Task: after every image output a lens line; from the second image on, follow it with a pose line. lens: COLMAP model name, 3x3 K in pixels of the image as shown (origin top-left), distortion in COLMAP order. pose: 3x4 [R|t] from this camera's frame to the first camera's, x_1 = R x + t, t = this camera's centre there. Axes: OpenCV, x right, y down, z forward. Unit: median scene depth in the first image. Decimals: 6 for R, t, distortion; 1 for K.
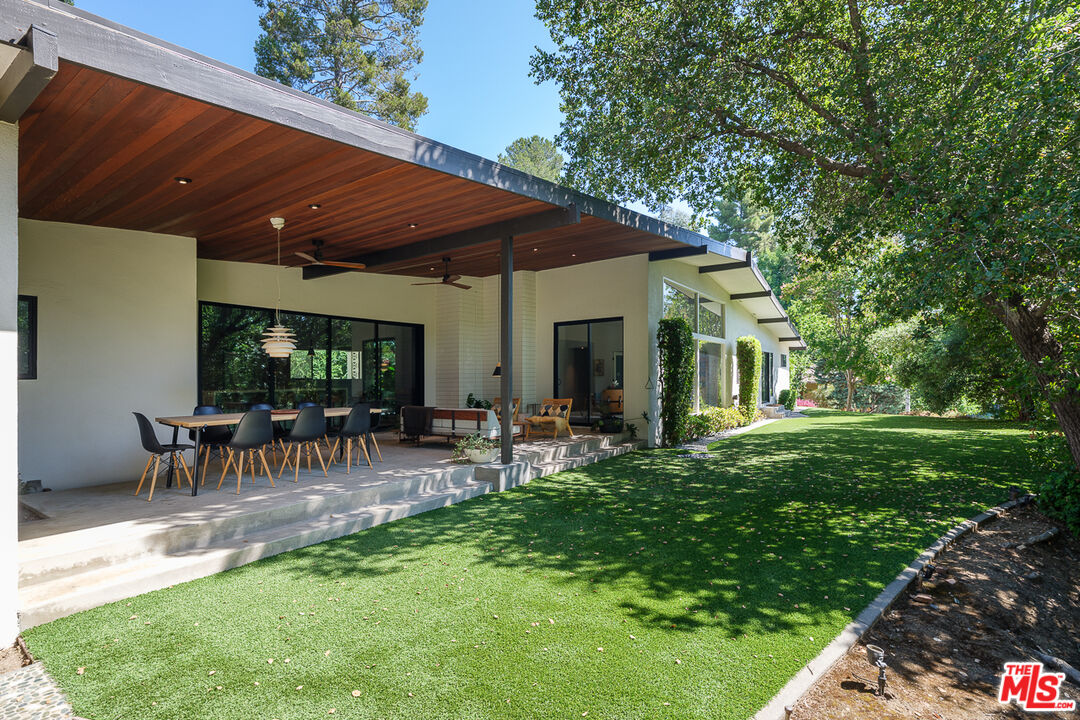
lens RADIAL K [[530.1, 0, 539.3], [0, 530.1, 381.2], [0, 0, 1]] dist [0.000353, 0.000192]
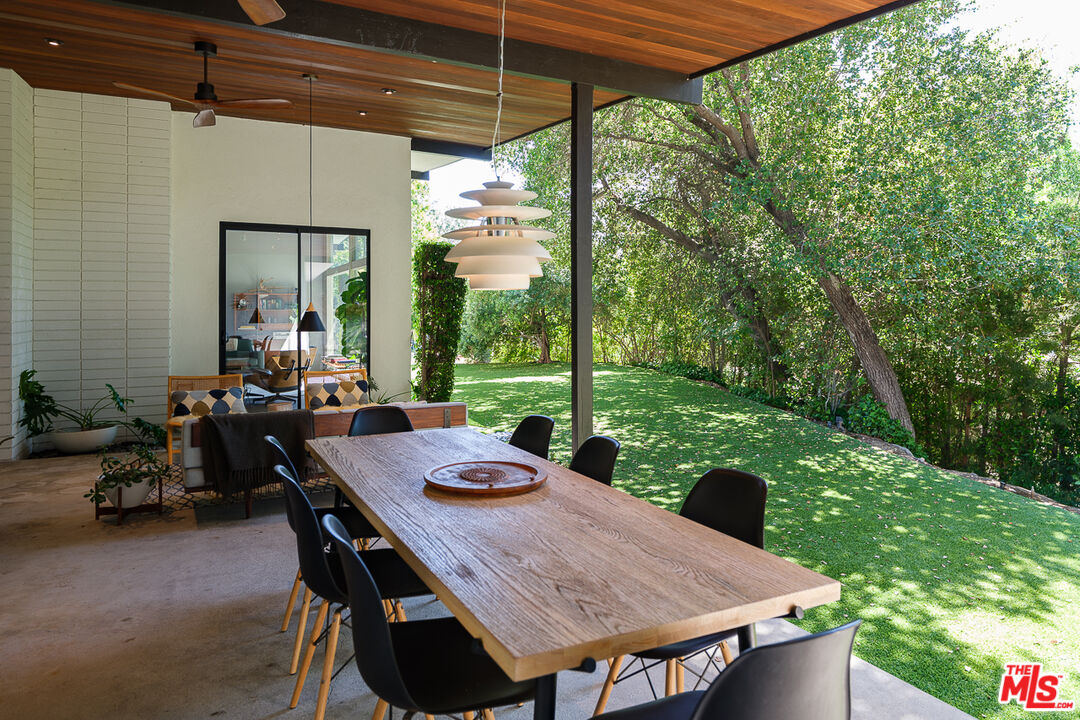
lens RADIAL K [[692.2, 0, 482.5], [0, 692.2, 360.4], [0, 0, 1]] dist [0.002091, 0.000965]
pose [[0.438850, -0.058304, 0.896667, -1.104645], [-0.008014, 0.997599, 0.068789, -0.056766], [-0.898524, -0.037374, 0.437329, 1.115917]]
